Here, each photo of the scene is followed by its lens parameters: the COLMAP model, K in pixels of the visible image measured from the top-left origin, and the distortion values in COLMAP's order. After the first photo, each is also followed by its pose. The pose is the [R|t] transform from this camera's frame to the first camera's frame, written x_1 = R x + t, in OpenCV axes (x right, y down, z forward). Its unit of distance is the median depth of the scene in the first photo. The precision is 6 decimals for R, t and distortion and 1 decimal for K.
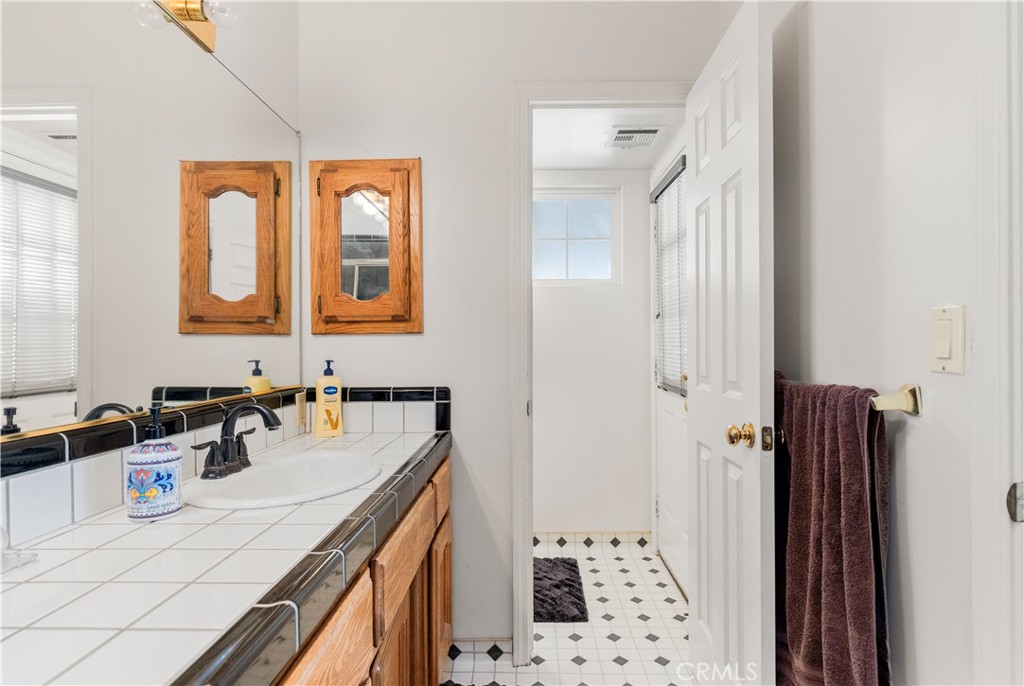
lens RADIAL K [[514.1, 0, 513.9], [0, 514.1, 340.3], [0, 0, 1]] dist [-0.012476, 0.000234]
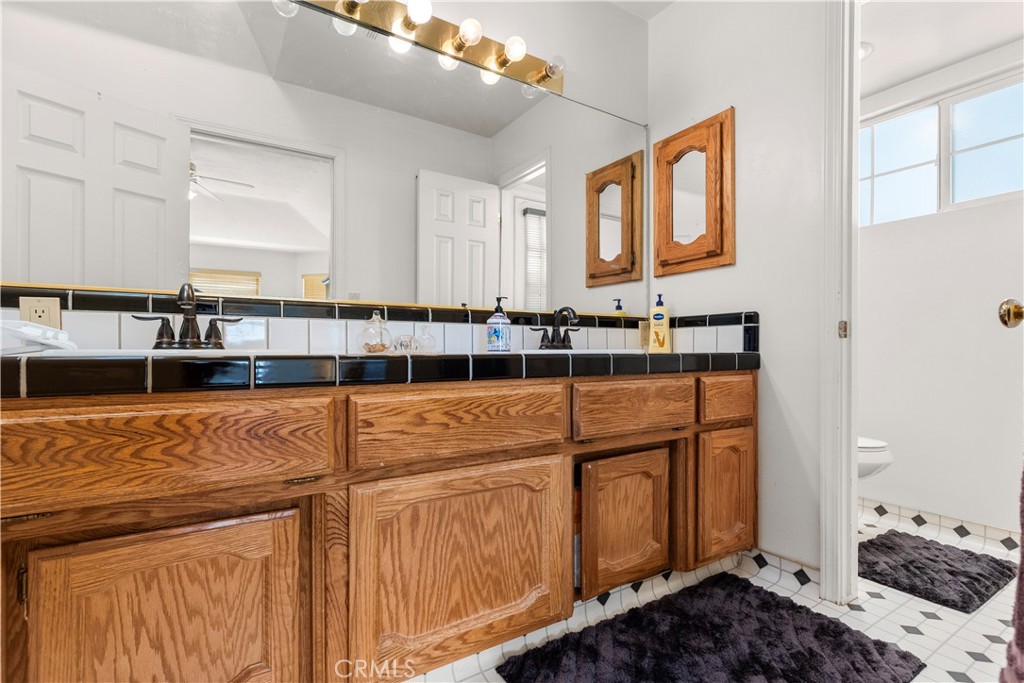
lens RADIAL K [[467.0, 0, 510.1], [0, 467.0, 345.8], [0, 0, 1]] dist [0.002027, 0.000549]
pose [[0.556808, 0.005099, -0.830625, 0.393427], [0.003463, 0.999958, 0.008459, 0.152006], [0.830634, -0.007586, 0.556767, 0.032064]]
